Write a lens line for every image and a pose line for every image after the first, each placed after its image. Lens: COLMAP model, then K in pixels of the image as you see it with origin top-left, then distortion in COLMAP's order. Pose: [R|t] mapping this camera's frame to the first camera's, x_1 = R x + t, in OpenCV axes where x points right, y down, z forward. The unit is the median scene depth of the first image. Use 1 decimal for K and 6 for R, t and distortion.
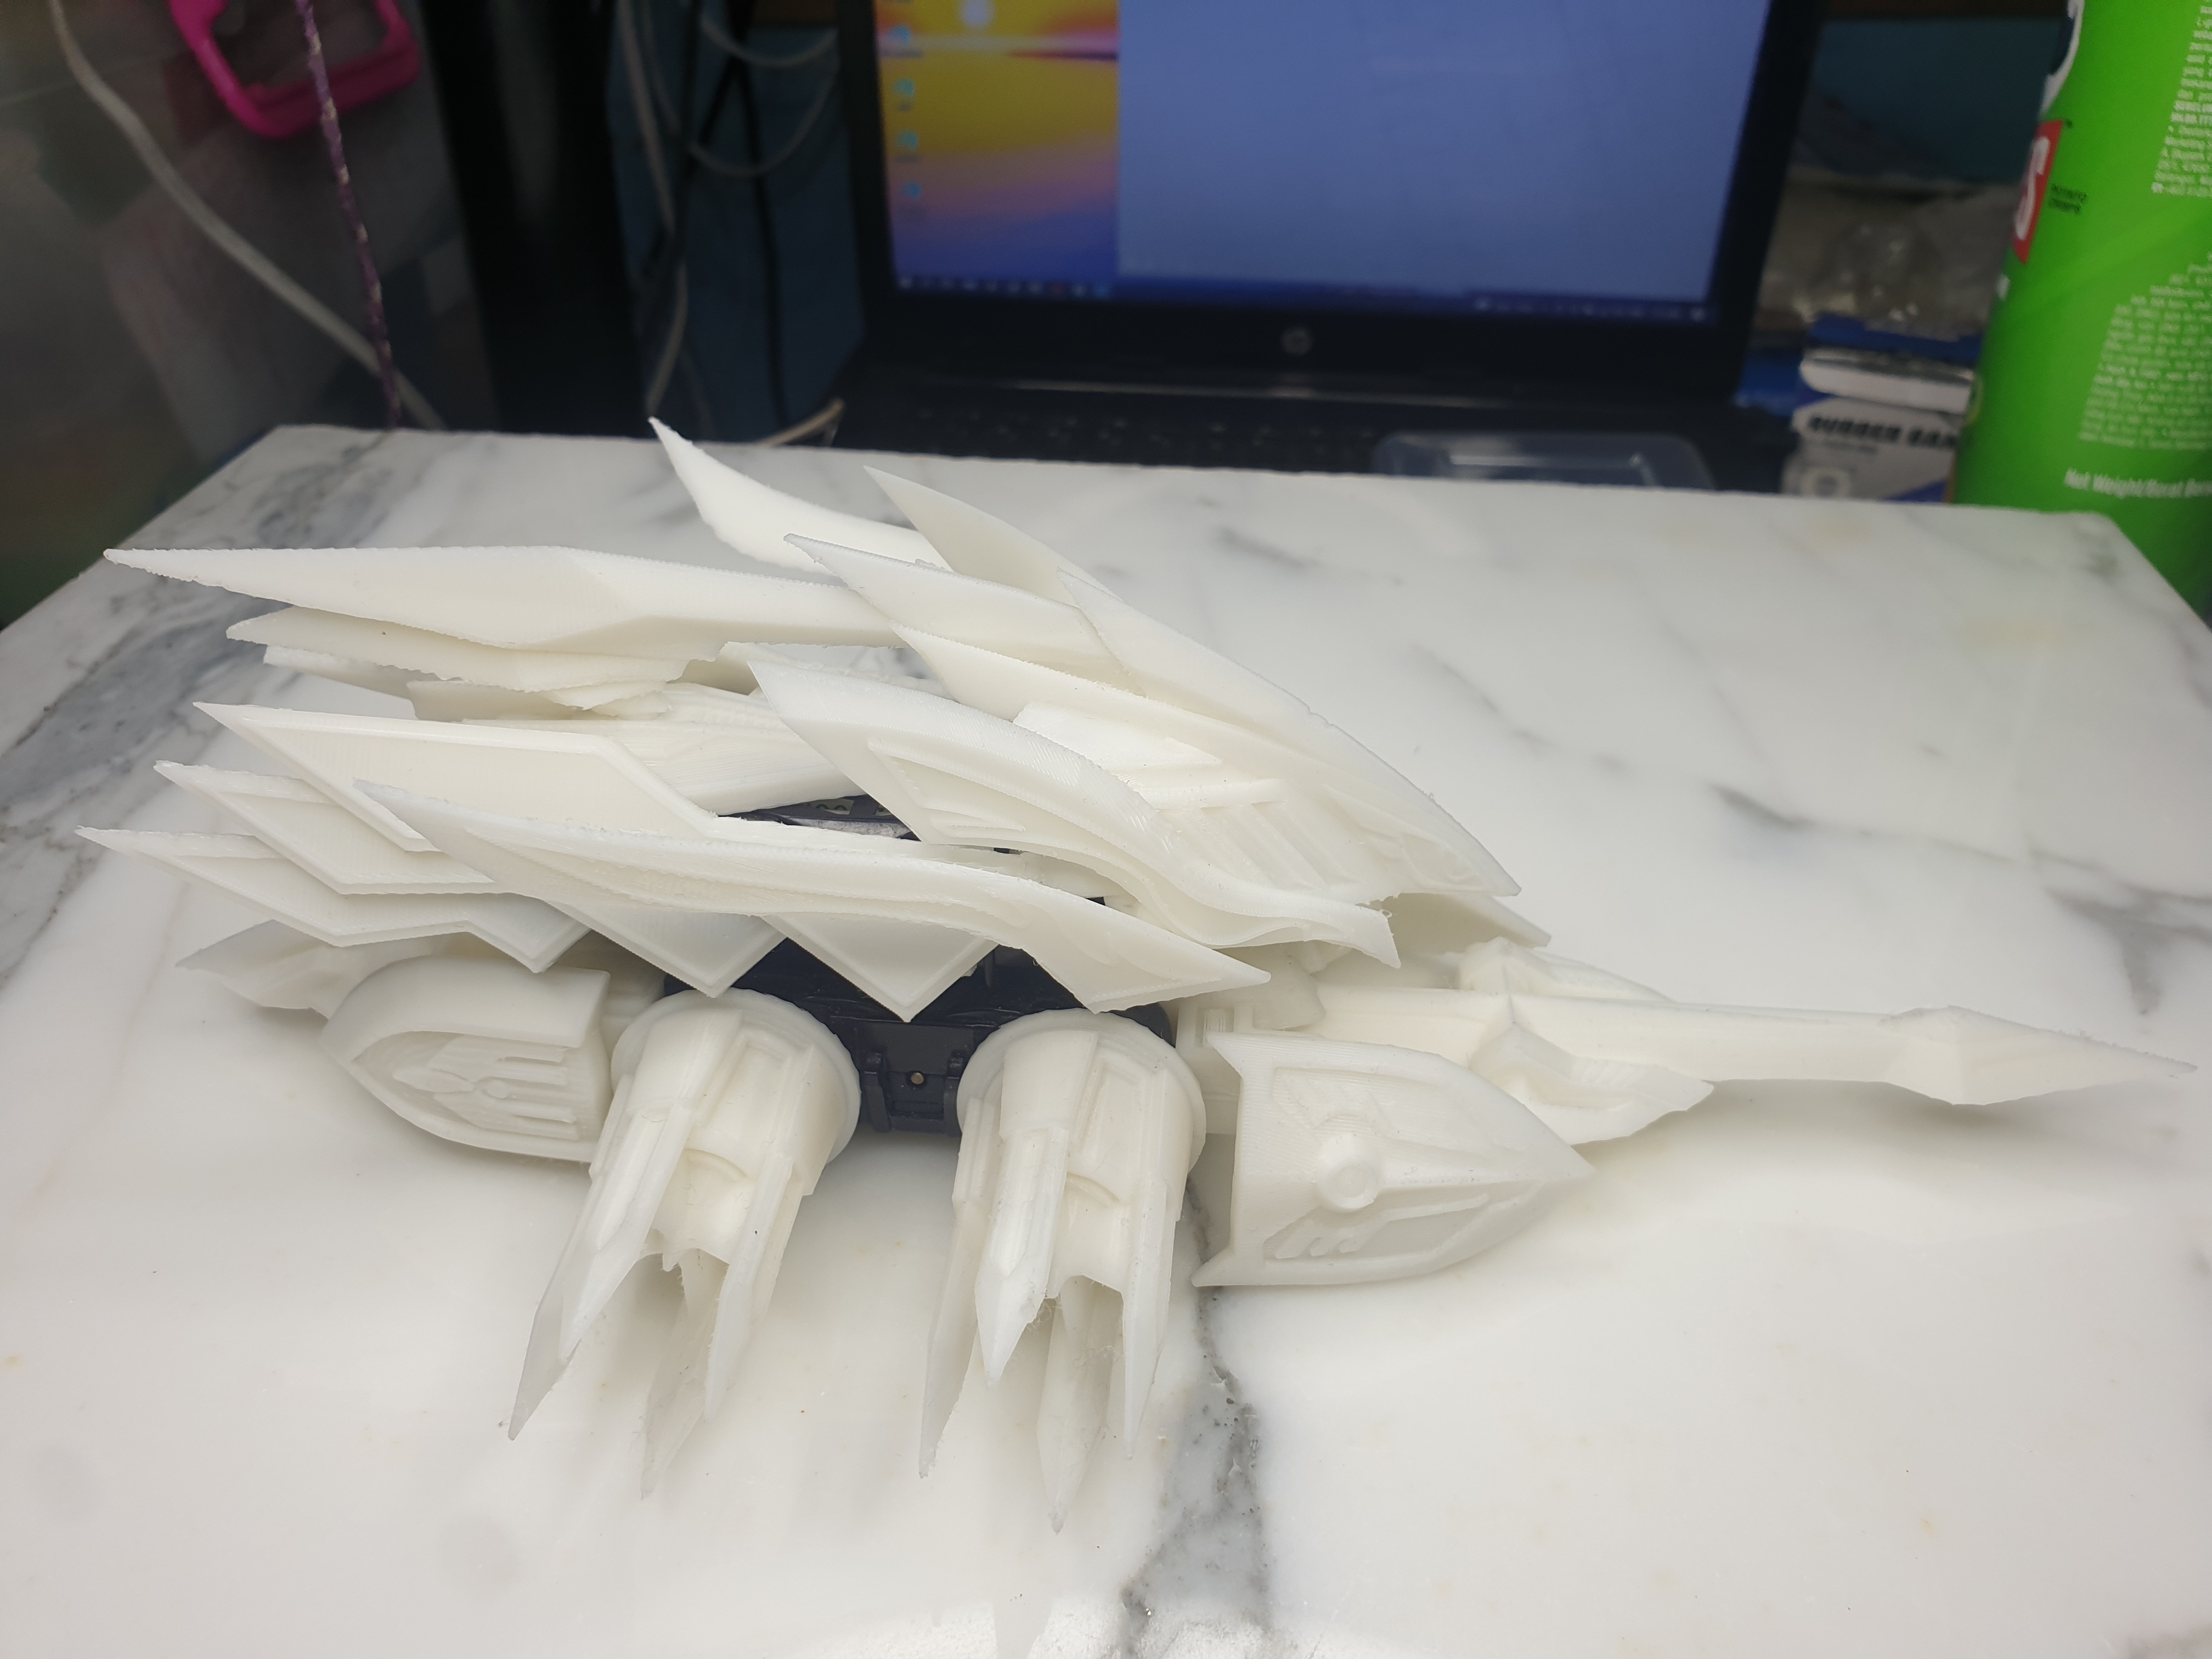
lens RADIAL K [[1703.2, 0, 1106.9], [0, 1703.2, 792.8], [0, 0, 1]] dist [-0.047407, 0.066992]
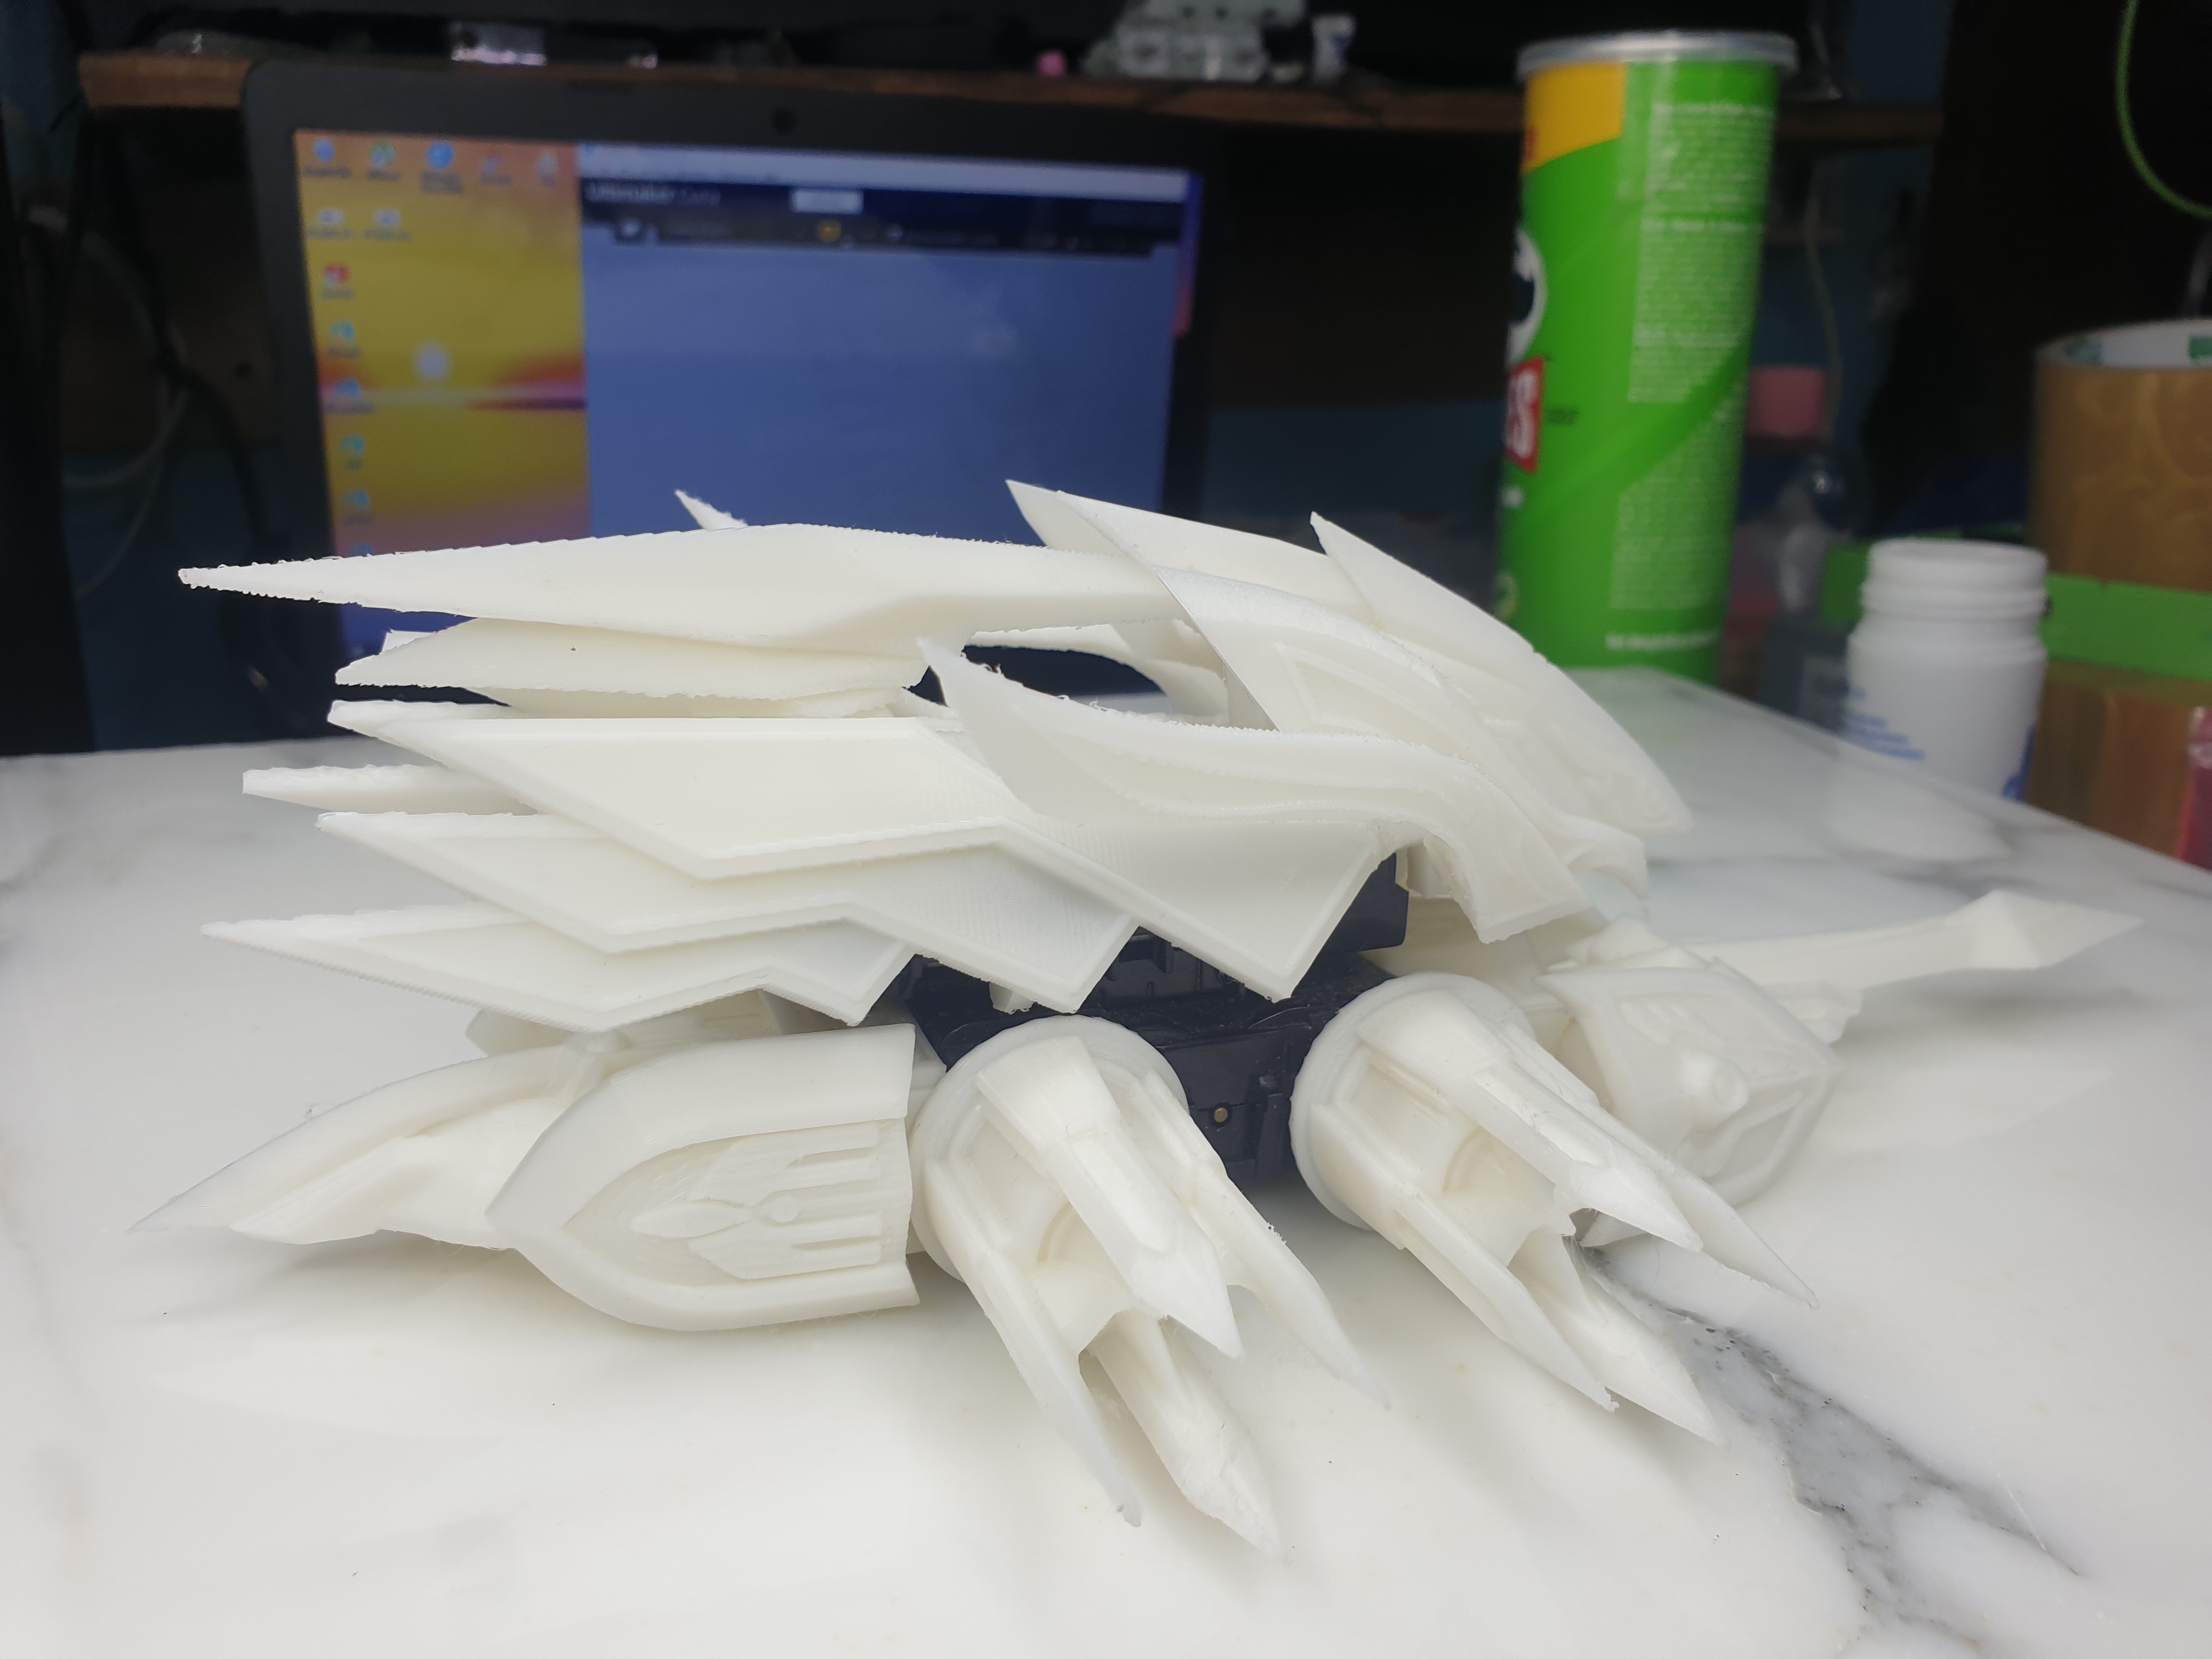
lens RADIAL K [[1710.1, 0, 1034.5], [0, 1710.1, 878.4], [0, 0, 1]] dist [-0.048890, 0.058624]
pose [[0.913042, -0.124261, 0.388475, -0.285382], [0.205238, 0.963062, -0.174324, 0.100268], [-0.352464, 0.238895, 0.904820, 0.112496]]
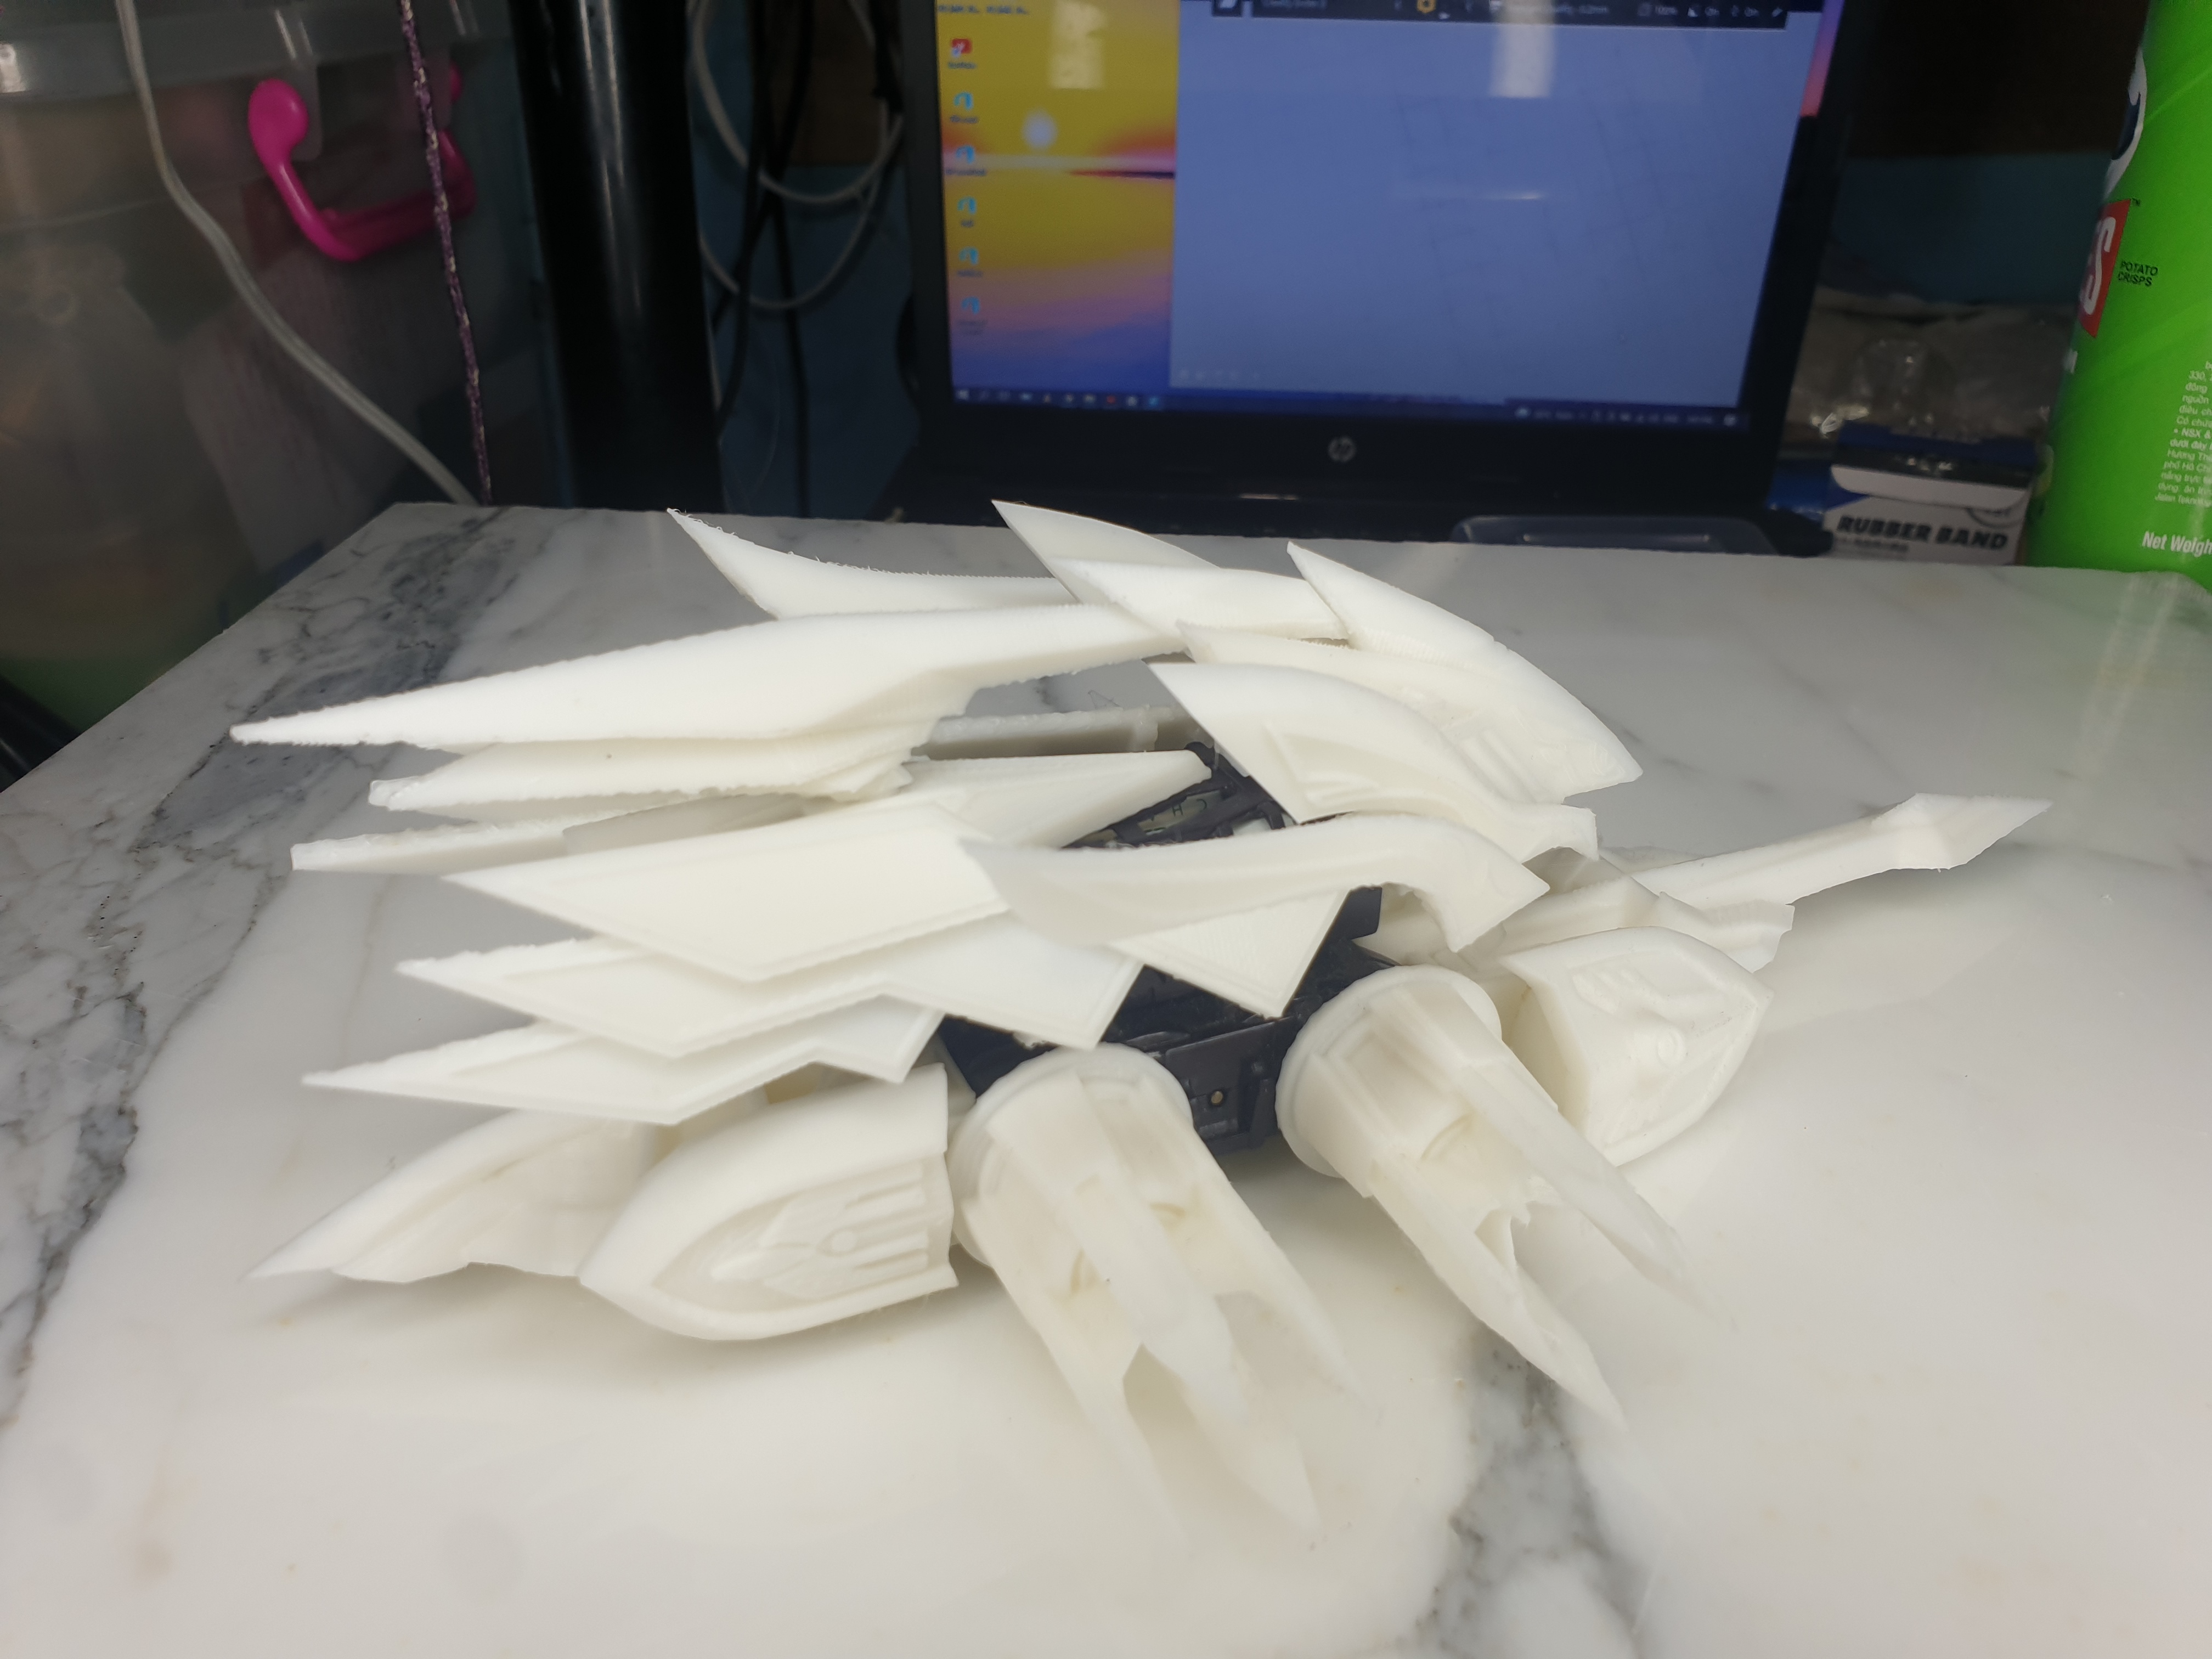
lens RADIAL K [[1680.7, 0, 1106.0], [0, 1680.7, 829.5], [0, 0, 1]] dist [-0.044685, 0.064375]
pose [[0.999860, -0.005261, 0.015857, -0.089219], [0.006288, 0.997841, -0.065377, 0.056457], [-0.015479, 0.065468, 0.997735, -0.000642]]
